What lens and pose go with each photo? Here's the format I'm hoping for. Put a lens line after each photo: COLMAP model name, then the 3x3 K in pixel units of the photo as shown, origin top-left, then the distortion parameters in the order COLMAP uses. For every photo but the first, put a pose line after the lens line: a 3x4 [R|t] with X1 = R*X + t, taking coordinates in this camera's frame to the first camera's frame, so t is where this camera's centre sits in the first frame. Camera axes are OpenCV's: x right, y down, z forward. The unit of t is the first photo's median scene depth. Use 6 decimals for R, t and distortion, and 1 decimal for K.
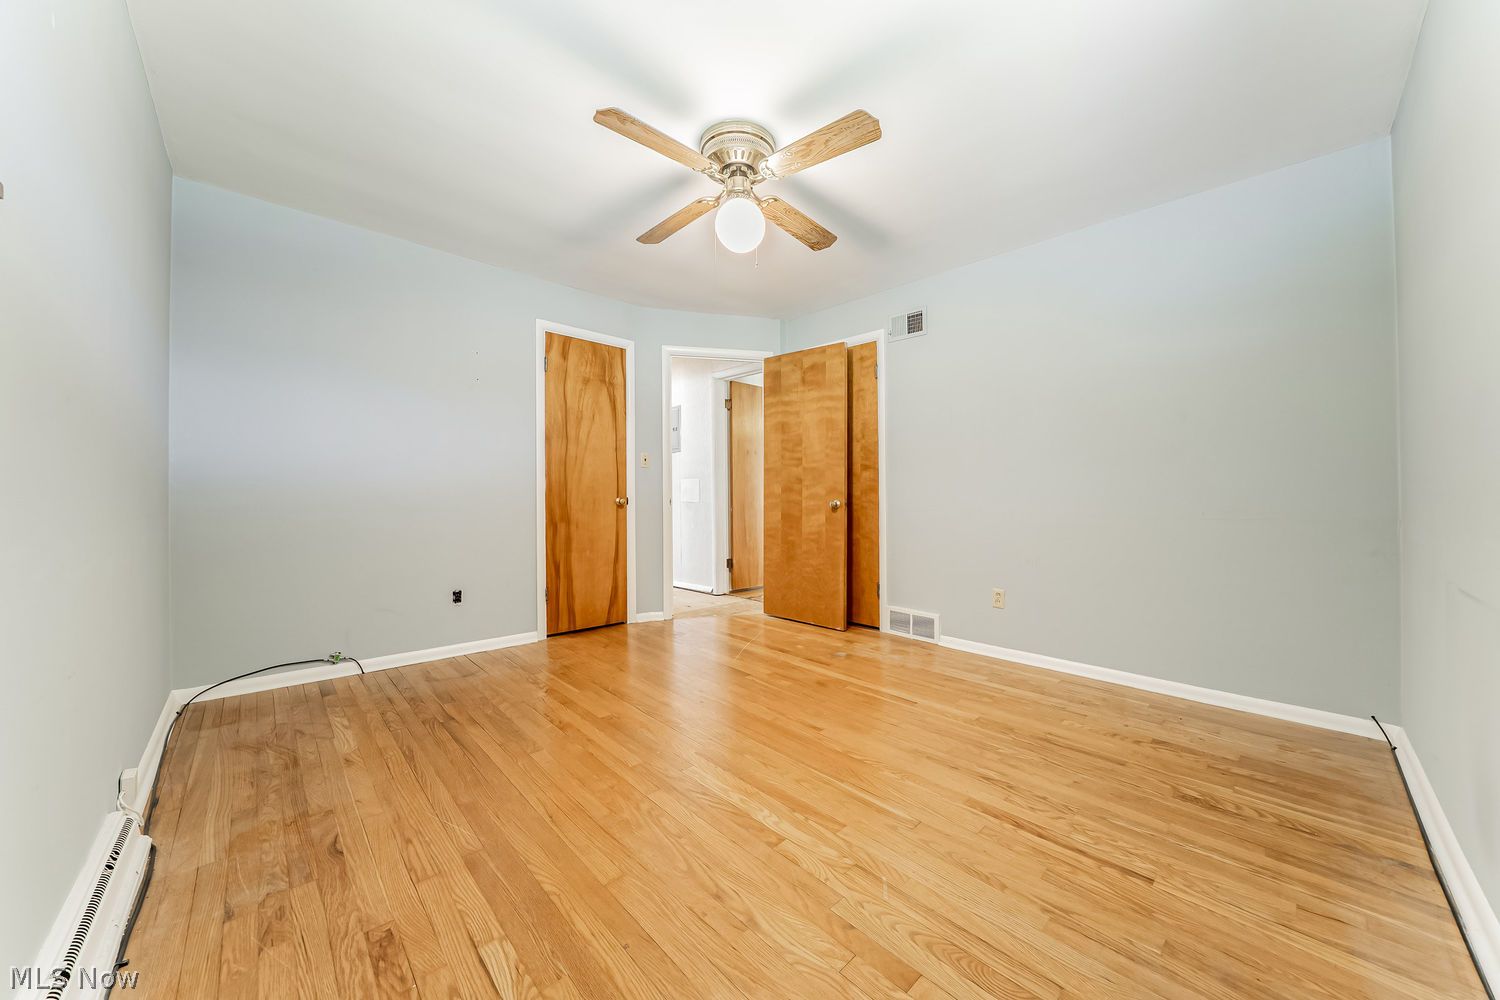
lens RADIAL K [[524.9, 0, 752.6], [0, 524.9, 498.0], [0, 0, 1]] dist [-0.024322, 0.000815]
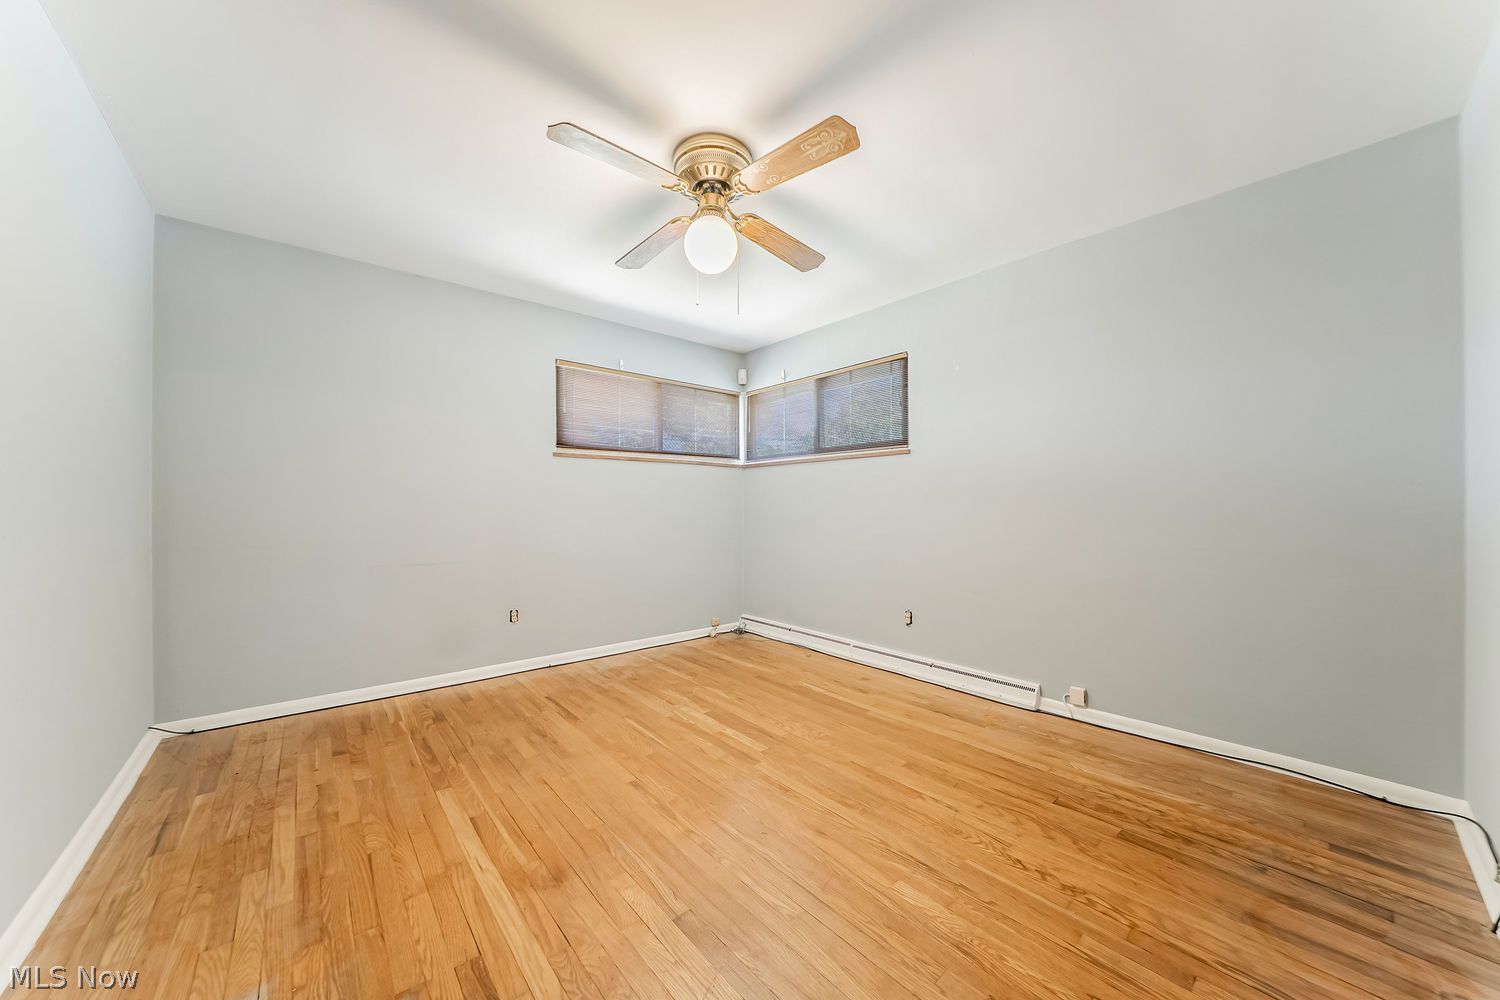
lens RADIAL K [[524.9, 0, 749.3], [0, 524.9, 502.9], [0, 0, 1]] dist [-0.024322, 0.000815]
pose [[-0.998871, -0.005989, 0.047131, -0.126169], [-0.005886, 0.999980, 0.002319, -0.064511], [-0.047144, 0.002039, -0.998886, 1.995132]]
